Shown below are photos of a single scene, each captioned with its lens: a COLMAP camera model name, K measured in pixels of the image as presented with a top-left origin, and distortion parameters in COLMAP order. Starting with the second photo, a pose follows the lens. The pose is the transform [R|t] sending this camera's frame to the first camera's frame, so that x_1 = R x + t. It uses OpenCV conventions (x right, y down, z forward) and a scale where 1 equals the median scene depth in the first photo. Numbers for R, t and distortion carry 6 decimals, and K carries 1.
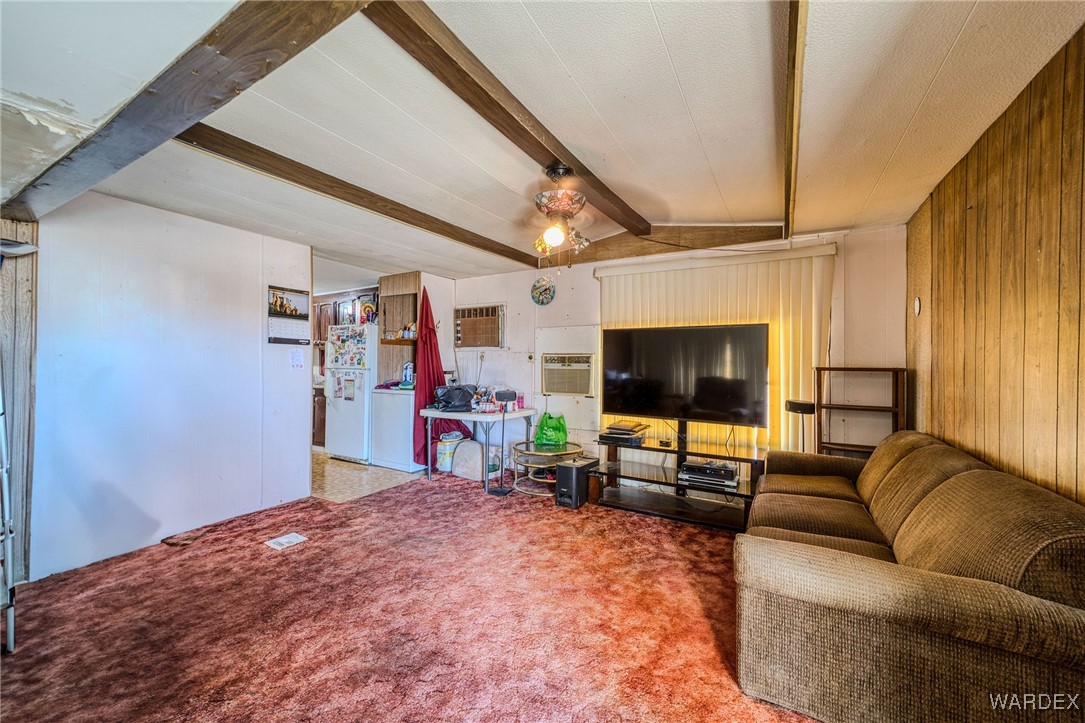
lens RADIAL K [[416.3, 0, 545.0], [0, 416.3, 361.5], [0, 0, 1]] dist [-0.007038, 0.003656]
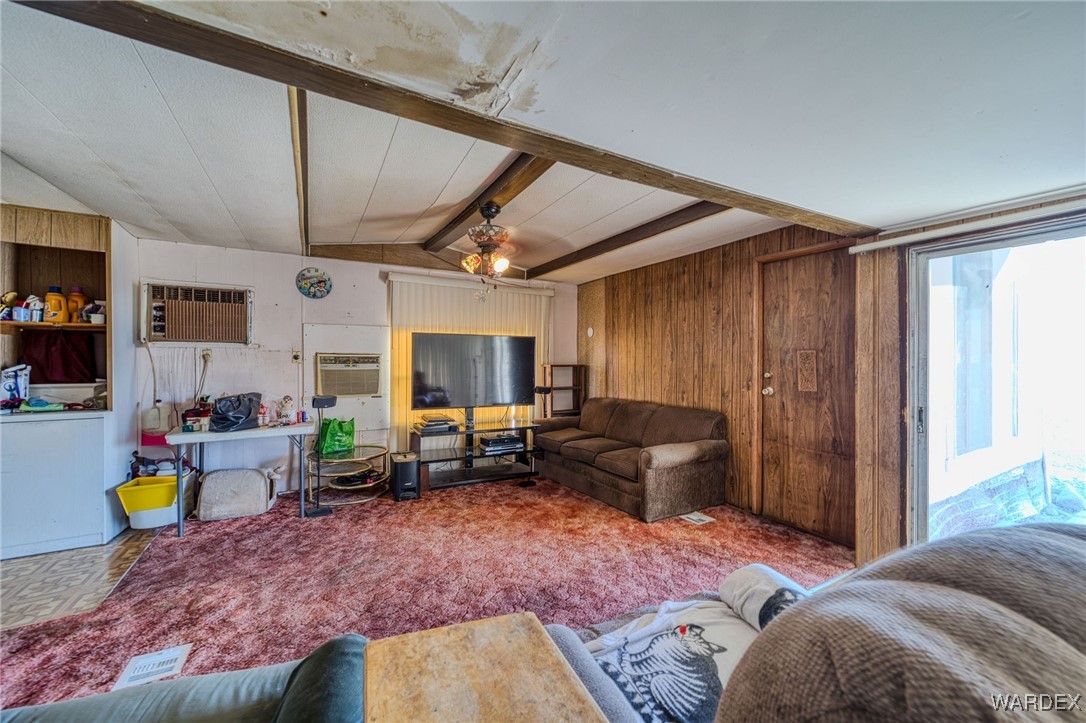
lens RADIAL K [[416.7, 0, 545.5], [0, 416.7, 361.5], [0, 0, 1]] dist [-0.007038, 0.003656]
pose [[0.508552, -0.007526, 0.860998, -0.686221], [-0.002279, 0.999947, 0.010087, -0.014366], [-0.861028, -0.007092, 0.508508, 0.165387]]
